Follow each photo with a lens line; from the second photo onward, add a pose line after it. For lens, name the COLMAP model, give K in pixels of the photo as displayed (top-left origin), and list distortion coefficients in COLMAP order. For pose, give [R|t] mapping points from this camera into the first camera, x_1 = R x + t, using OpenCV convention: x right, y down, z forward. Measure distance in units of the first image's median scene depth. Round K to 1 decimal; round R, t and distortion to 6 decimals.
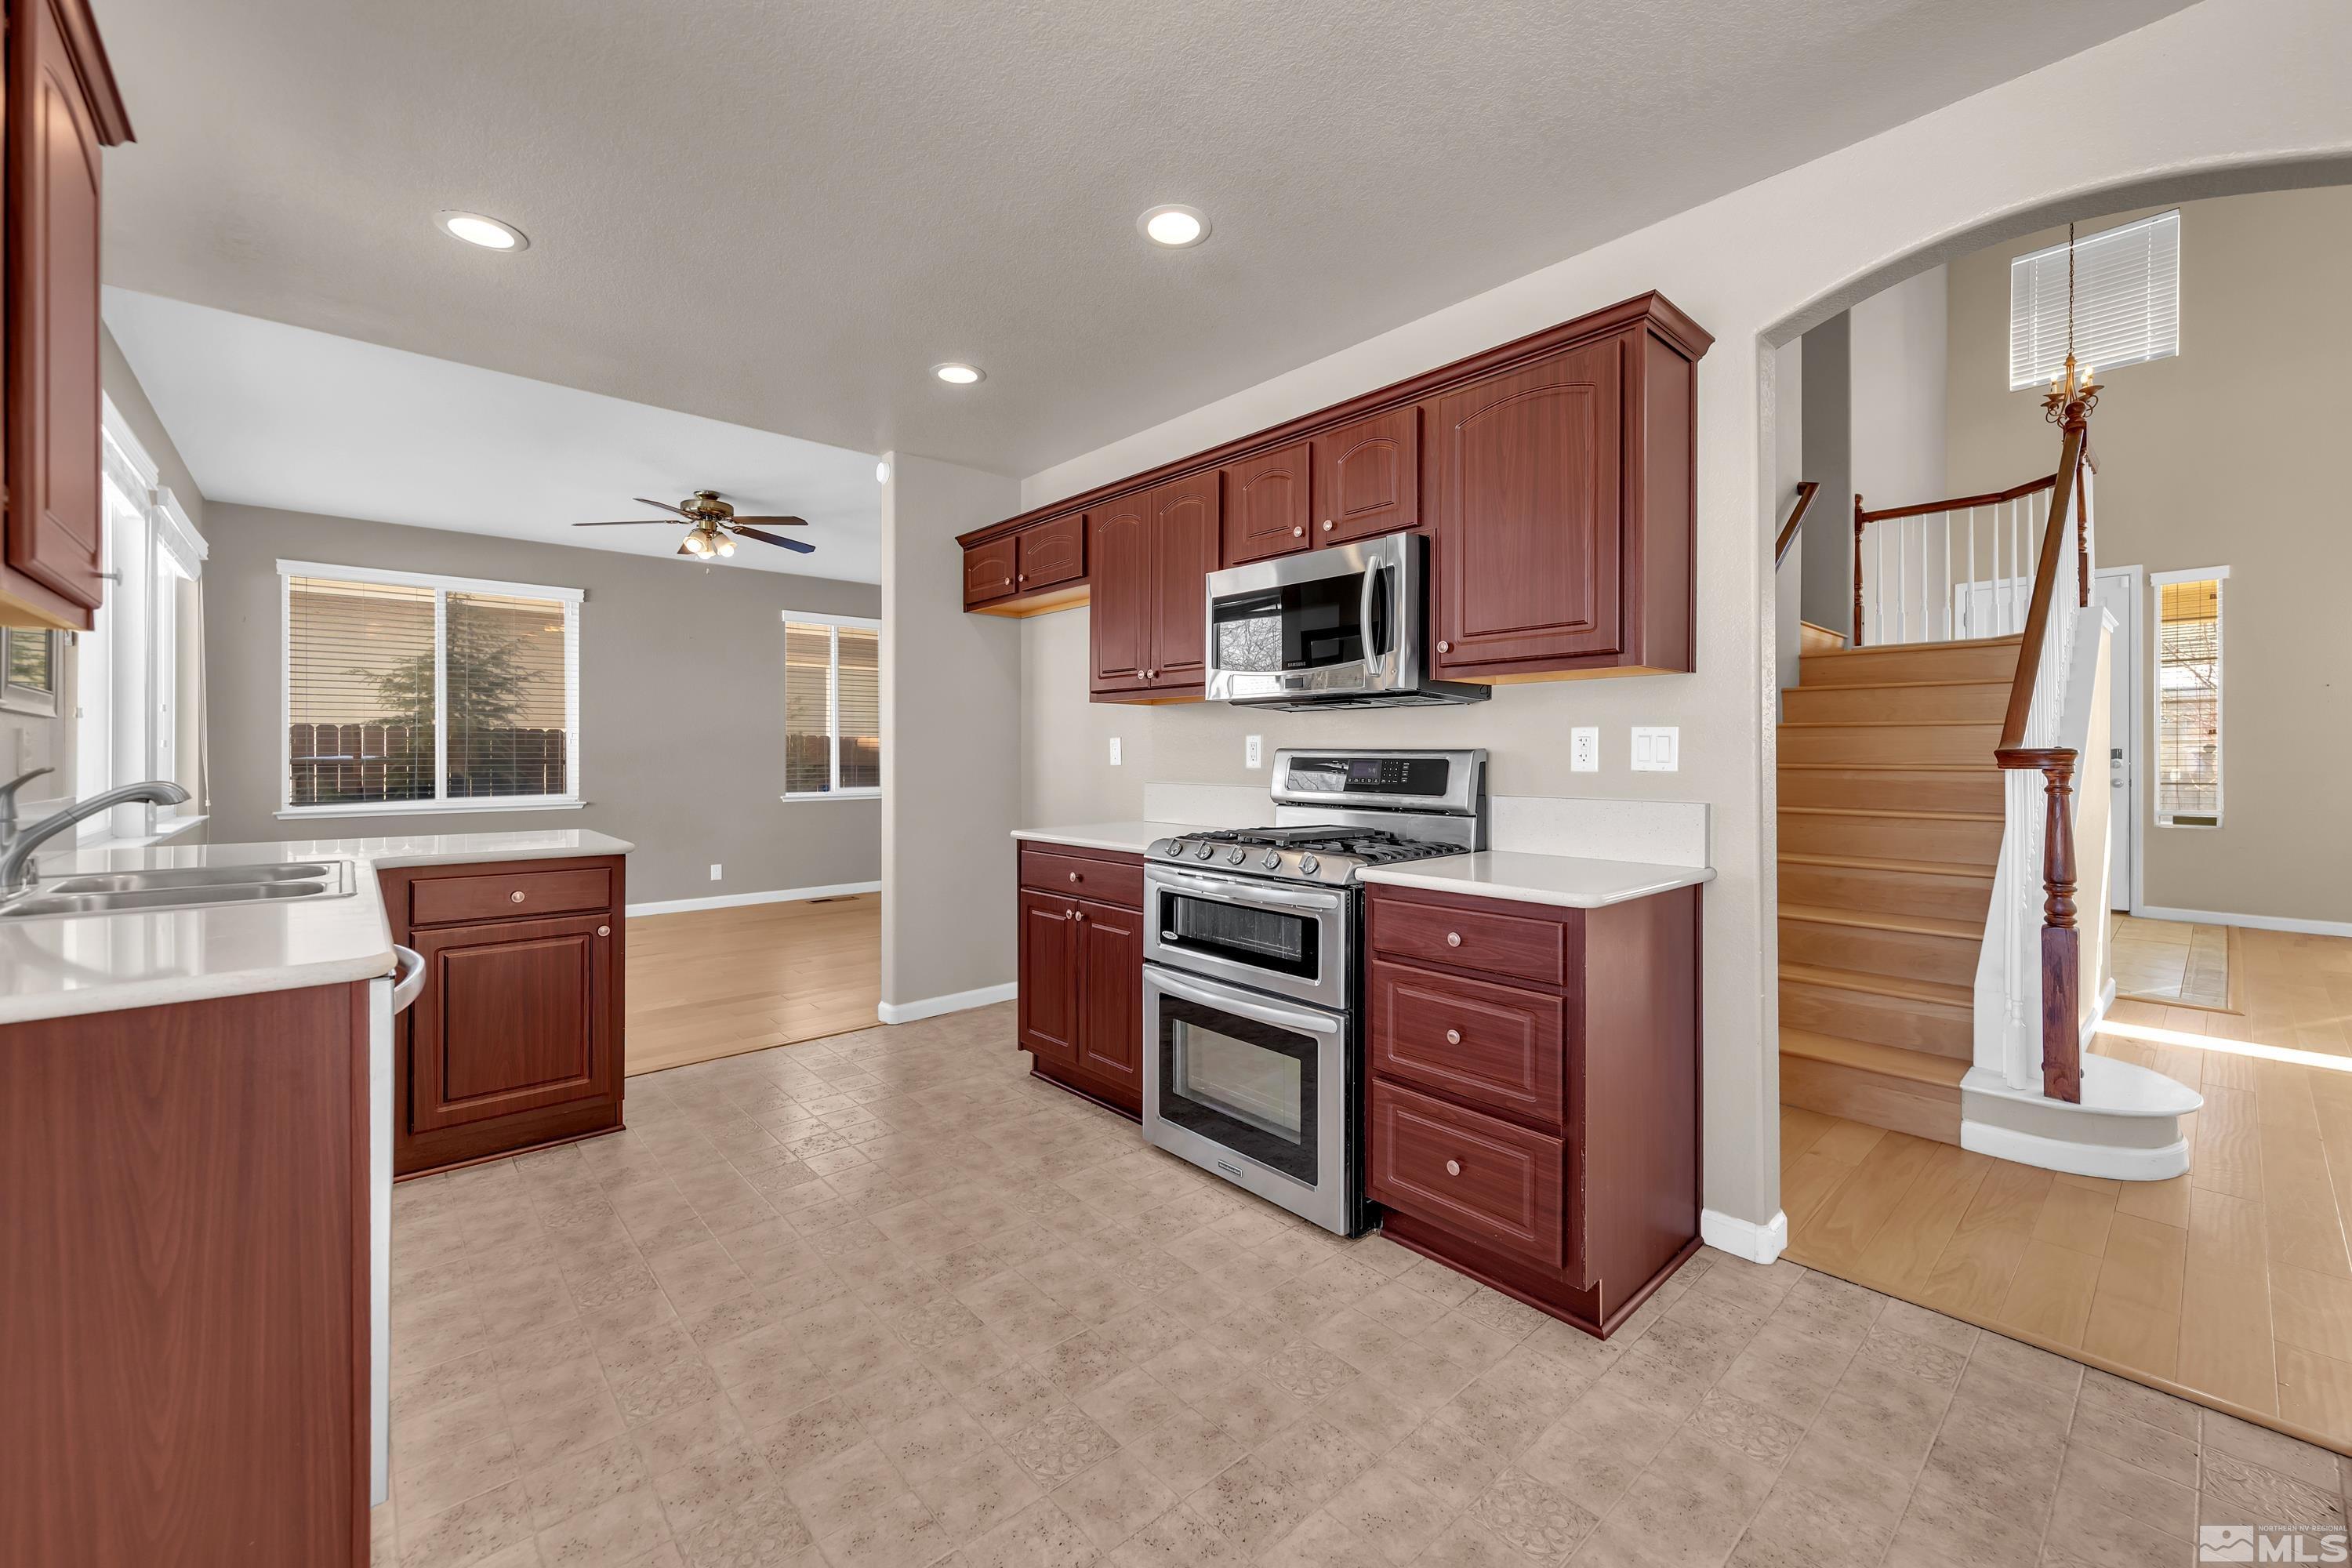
lens RADIAL K [[934.2, 0, 1182.8], [0, 934.2, 743.3], [0, 0, 1]] dist [0.003971, -0.000291]
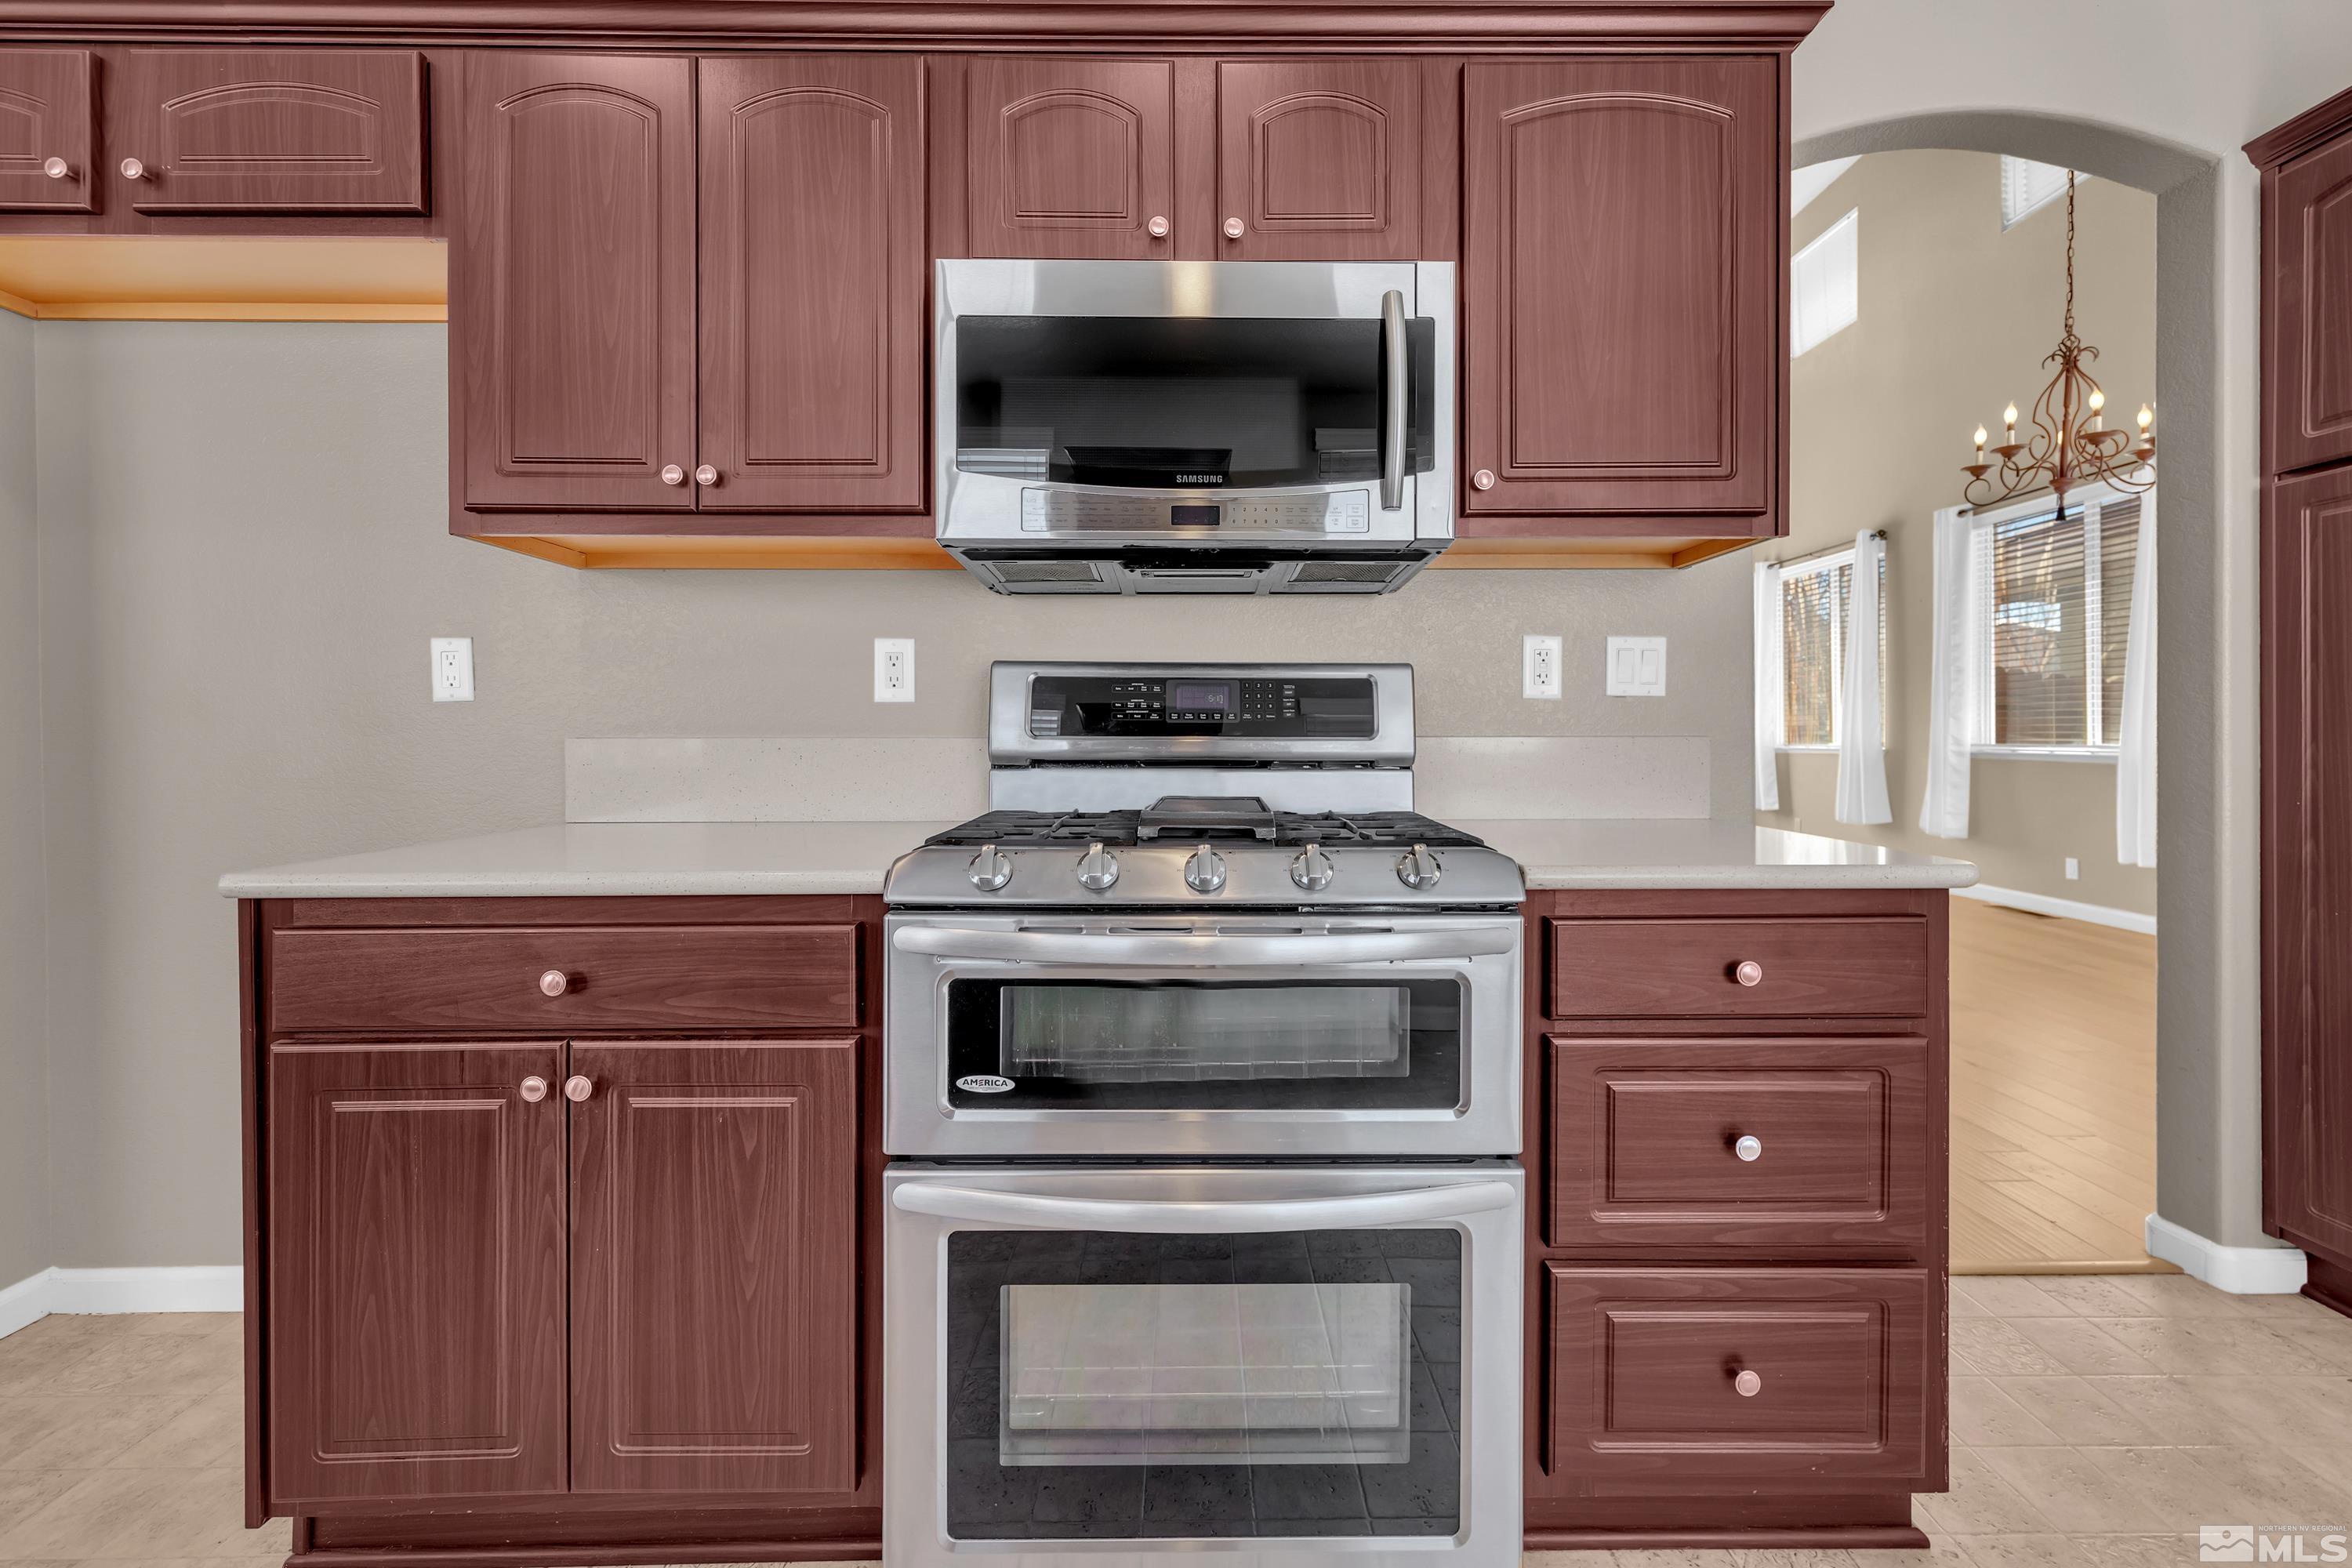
lens RADIAL K [[934.2, 0, 1194.5], [0, 934.2, 738.1], [0, 0, 1]] dist [0.003971, -0.000291]
pose [[0.657052, -0.004488, 0.753832, -0.253624], [-0.007118, 0.999901, 0.012158, 0.048001], [-0.753812, -0.013354, 0.656955, 0.649653]]
